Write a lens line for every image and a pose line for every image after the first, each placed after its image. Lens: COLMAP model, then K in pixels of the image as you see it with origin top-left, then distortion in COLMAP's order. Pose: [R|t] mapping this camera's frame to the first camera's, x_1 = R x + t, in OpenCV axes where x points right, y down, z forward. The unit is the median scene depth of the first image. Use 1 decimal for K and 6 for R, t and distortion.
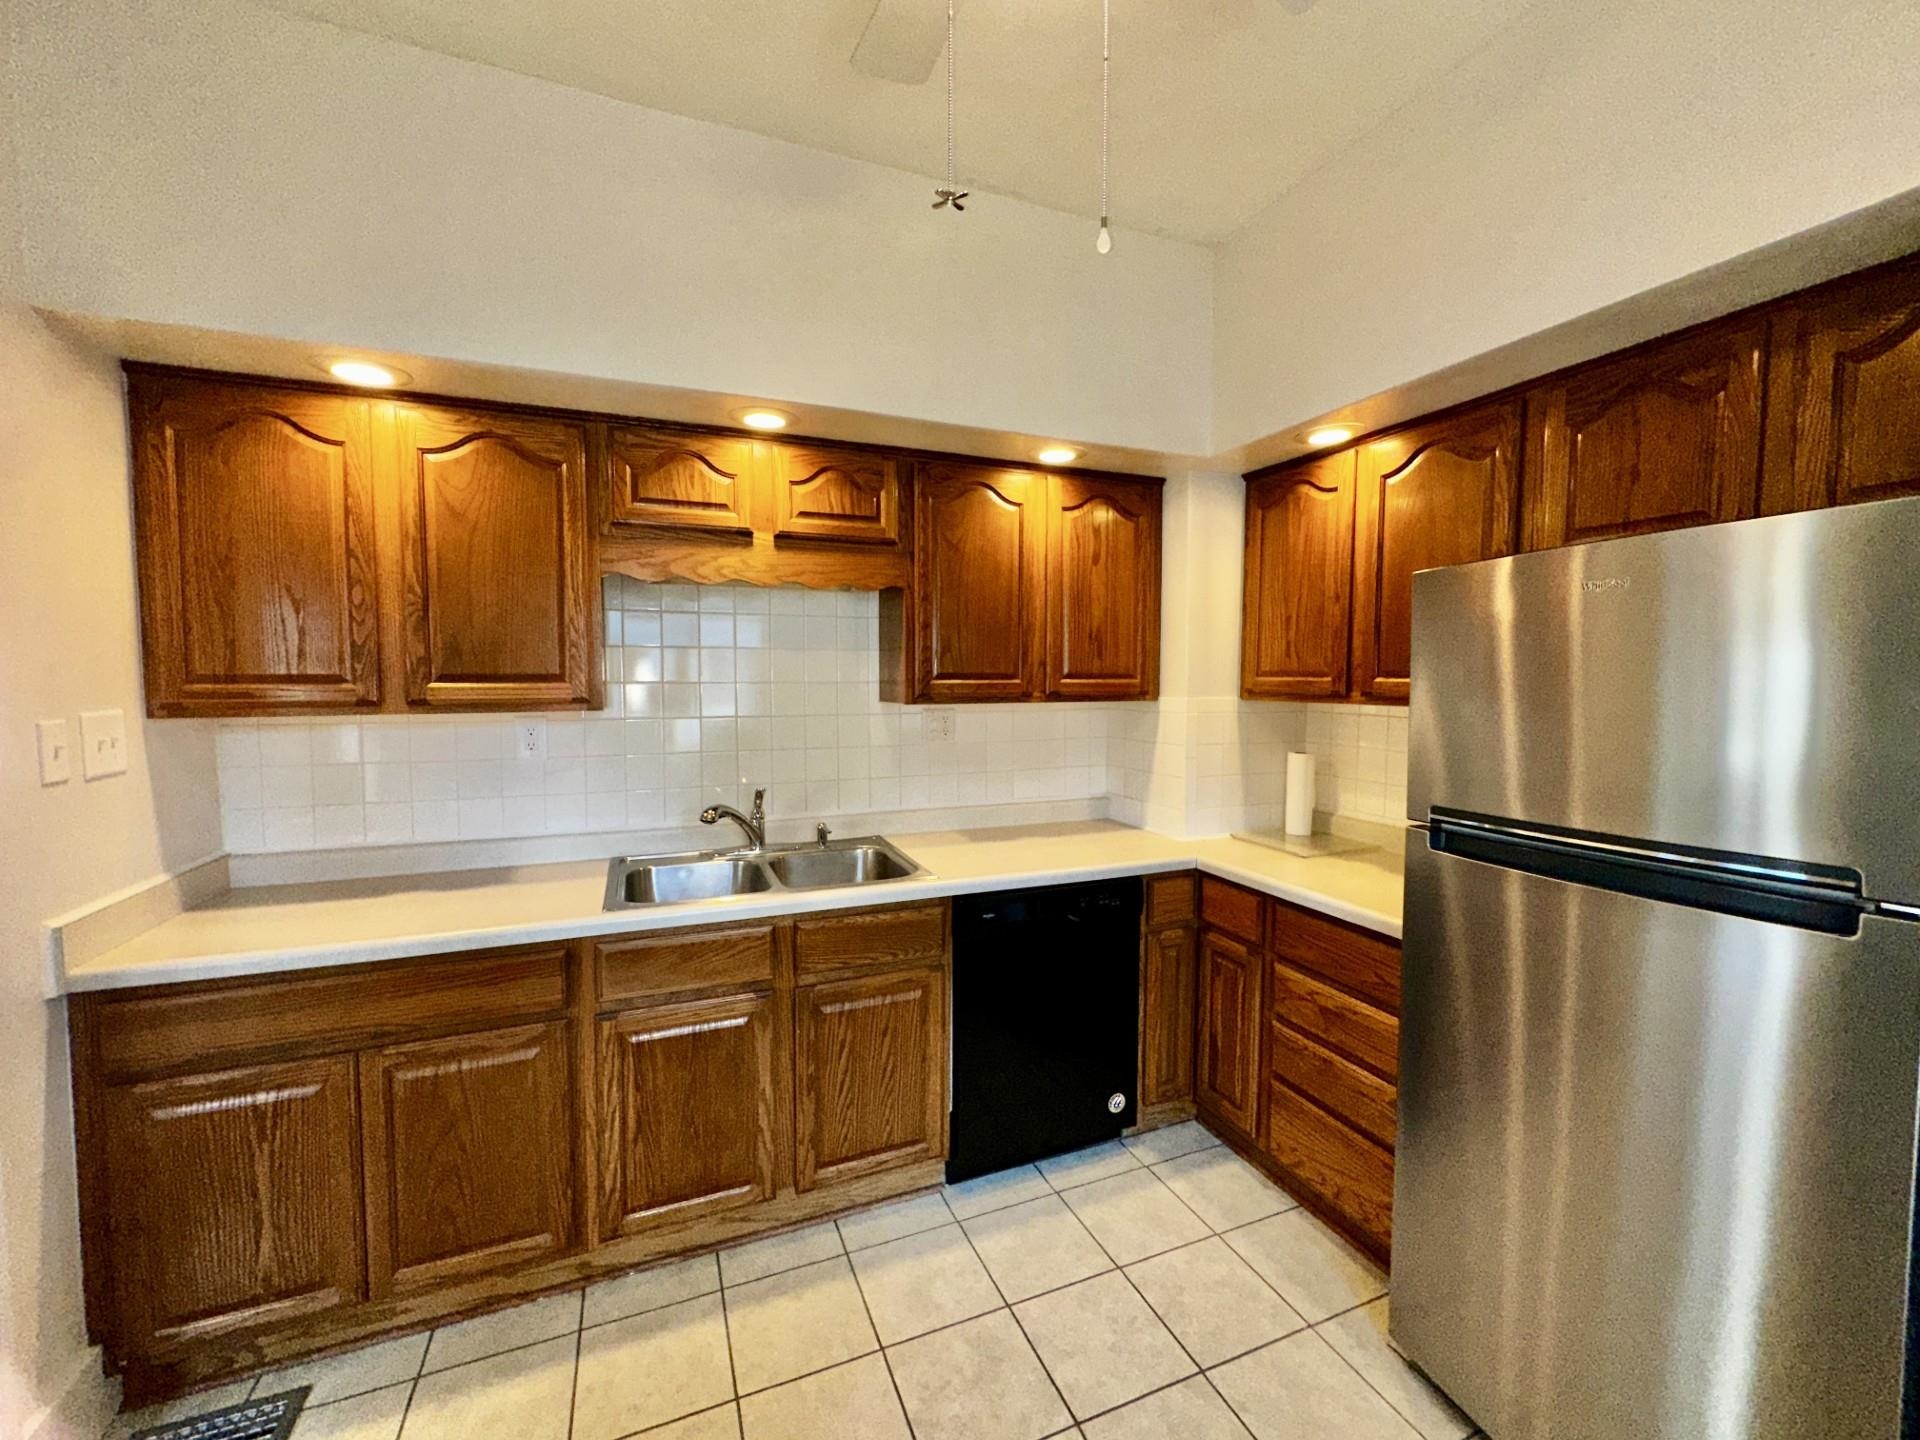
lens RADIAL K [[765.5, 0, 956.2], [0, 765.5, 716.7], [0, 0, 1]] dist [-0.005132, 0.001778]
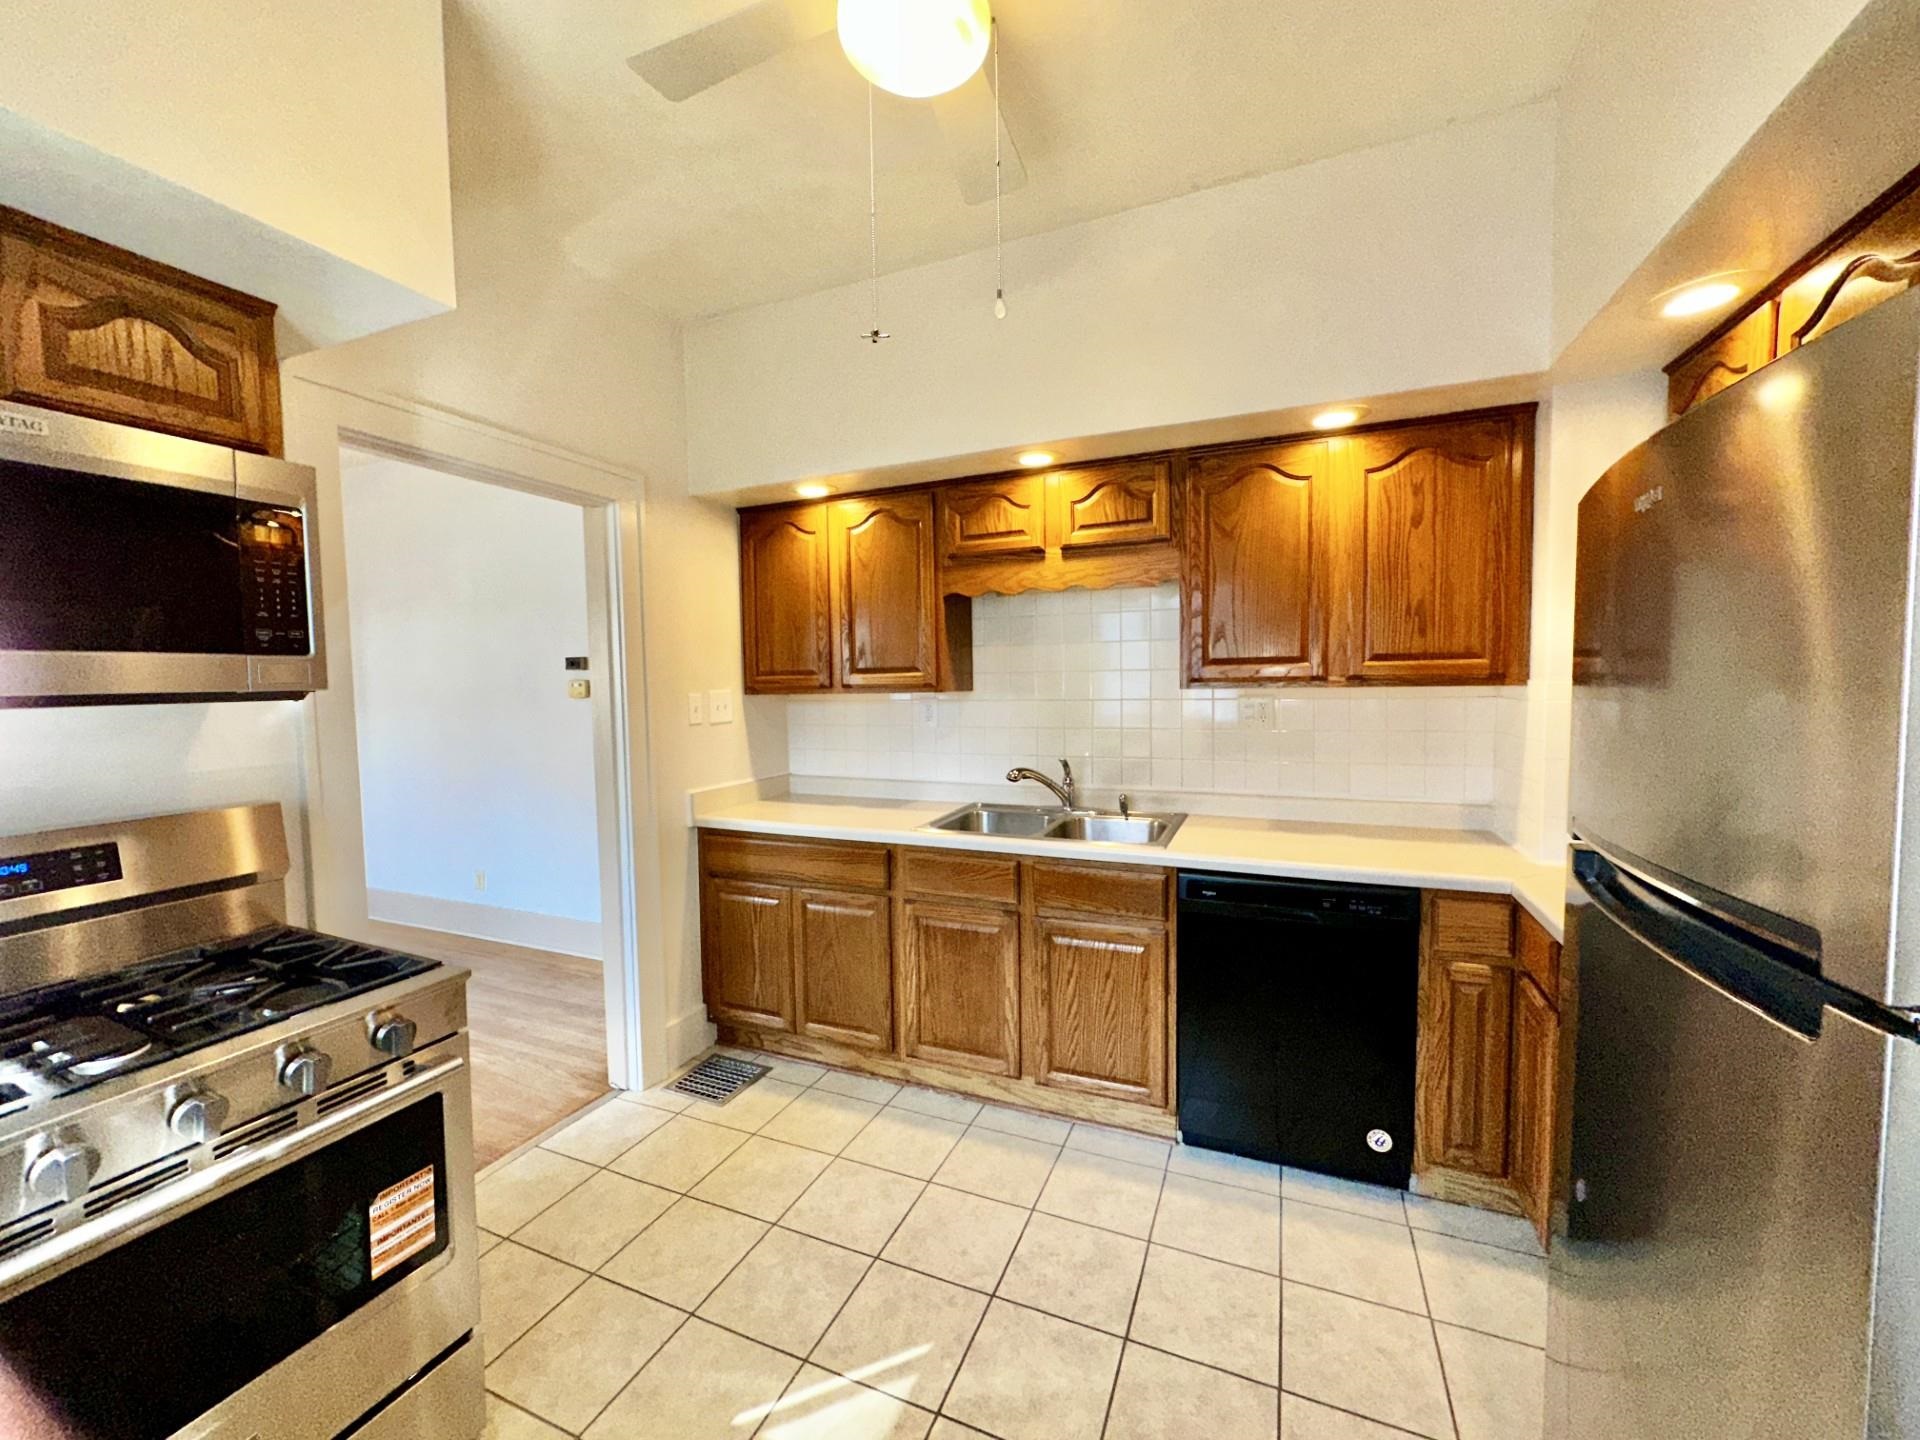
lens RADIAL K [[765.5, 0, 956.0], [0, 765.5, 718.3], [0, 0, 1]] dist [-0.005132, 0.001778]
pose [[0.699558, 0.025074, -0.714136, 0.562857], [-0.022115, 0.999665, 0.013435, 0.020190], [0.714234, 0.006395, 0.699878, 0.038571]]
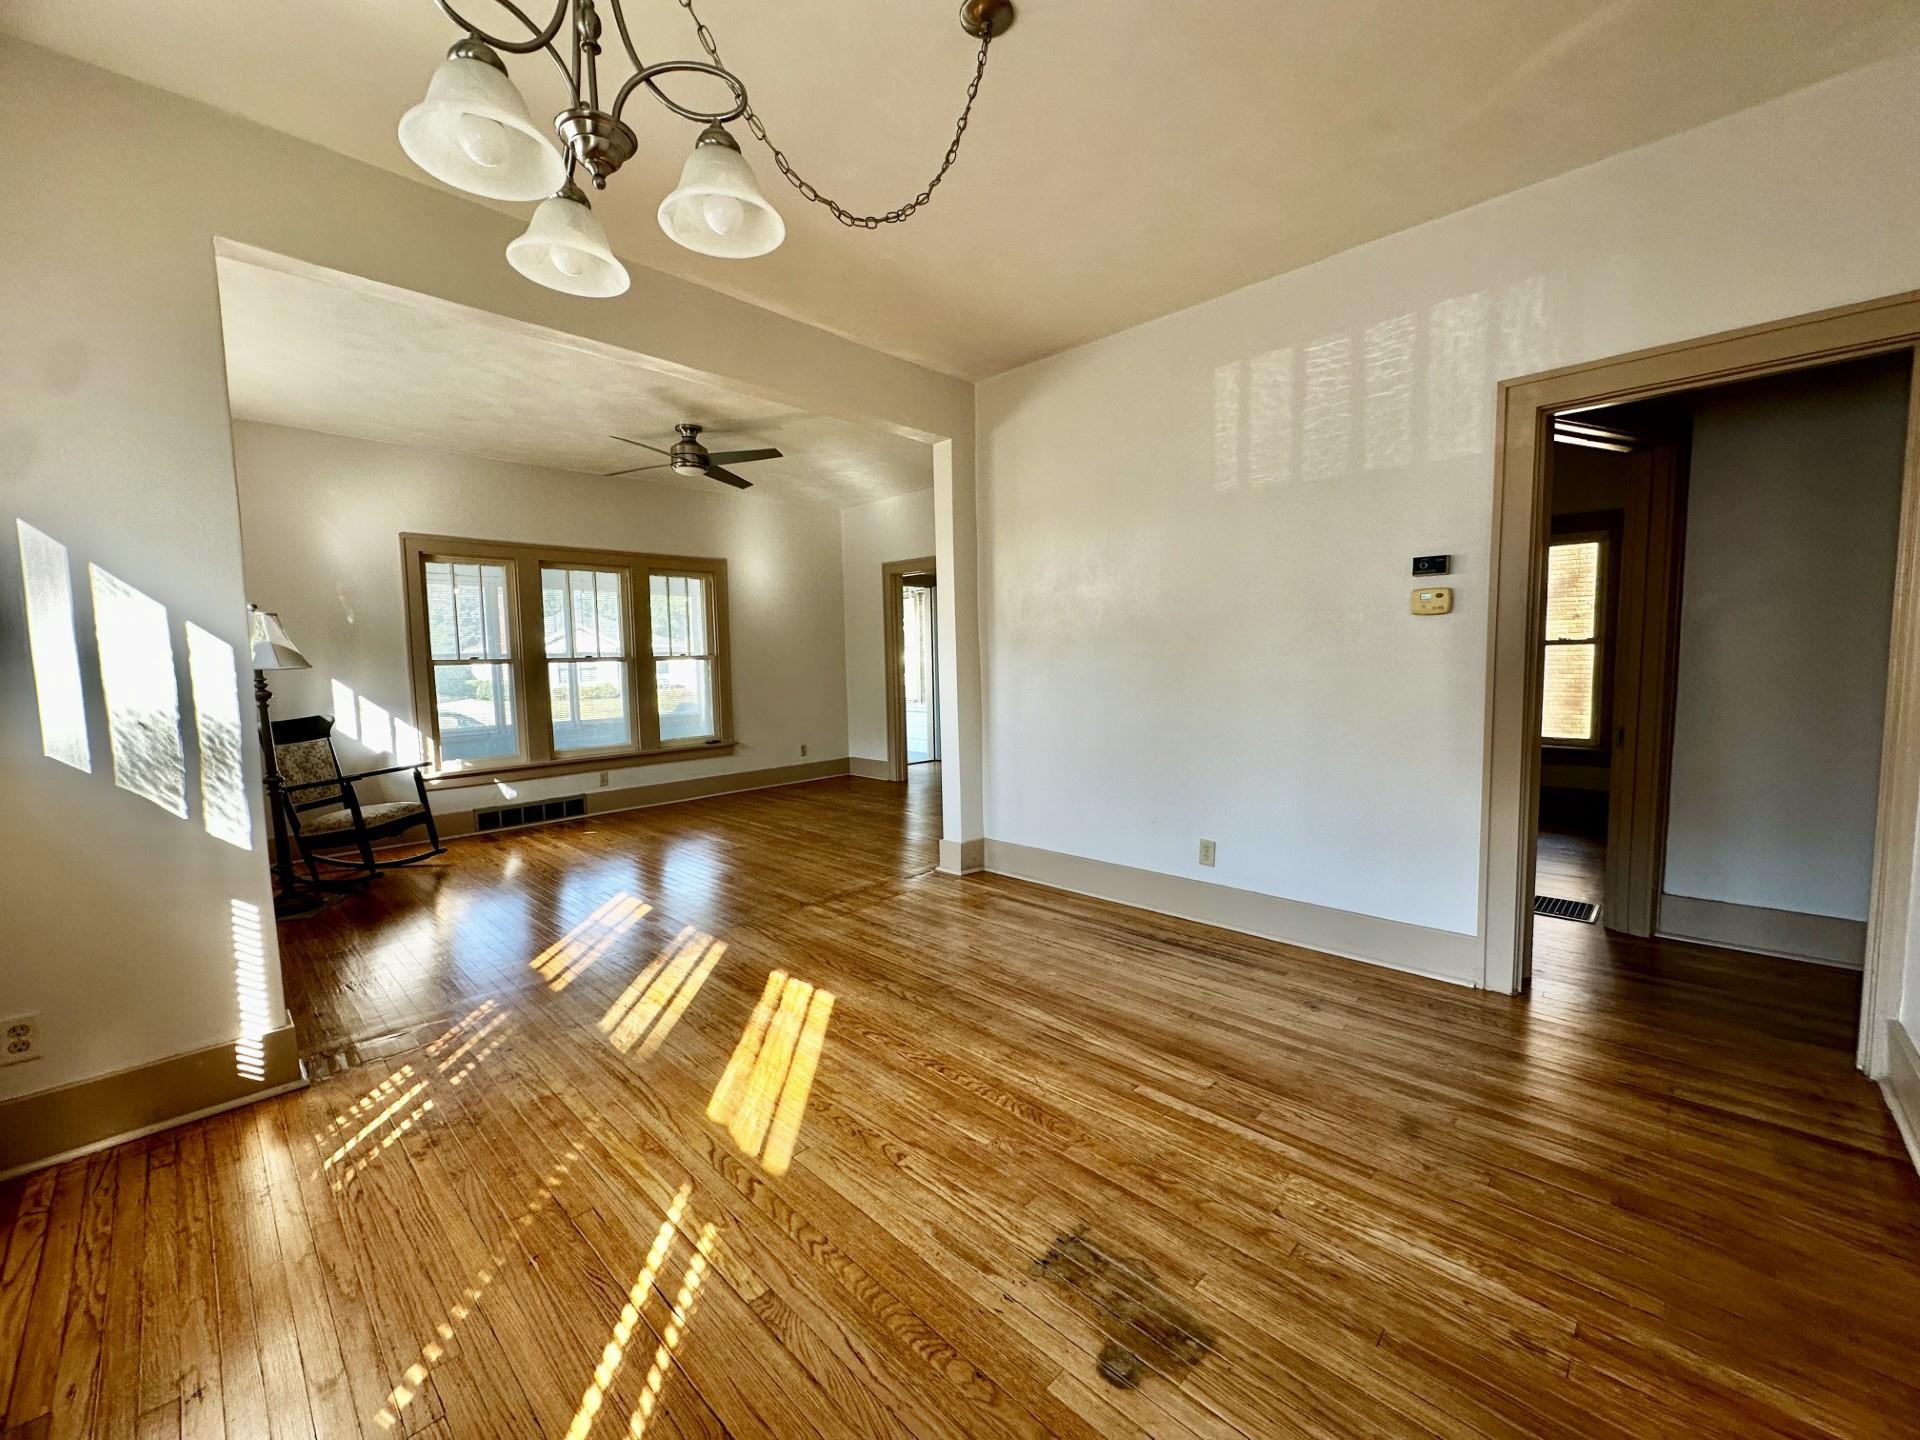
lens RADIAL K [[765.5, 0, 956.3], [0, 765.5, 710.7], [0, 0, 1]] dist [-0.005132, 0.001778]
pose [[0.401881, 0.056455, -0.913950, -0.584397], [-0.024592, 0.998403, 0.050858, 0.140875], [0.915362, 0.002037, 0.402627, -0.632435]]
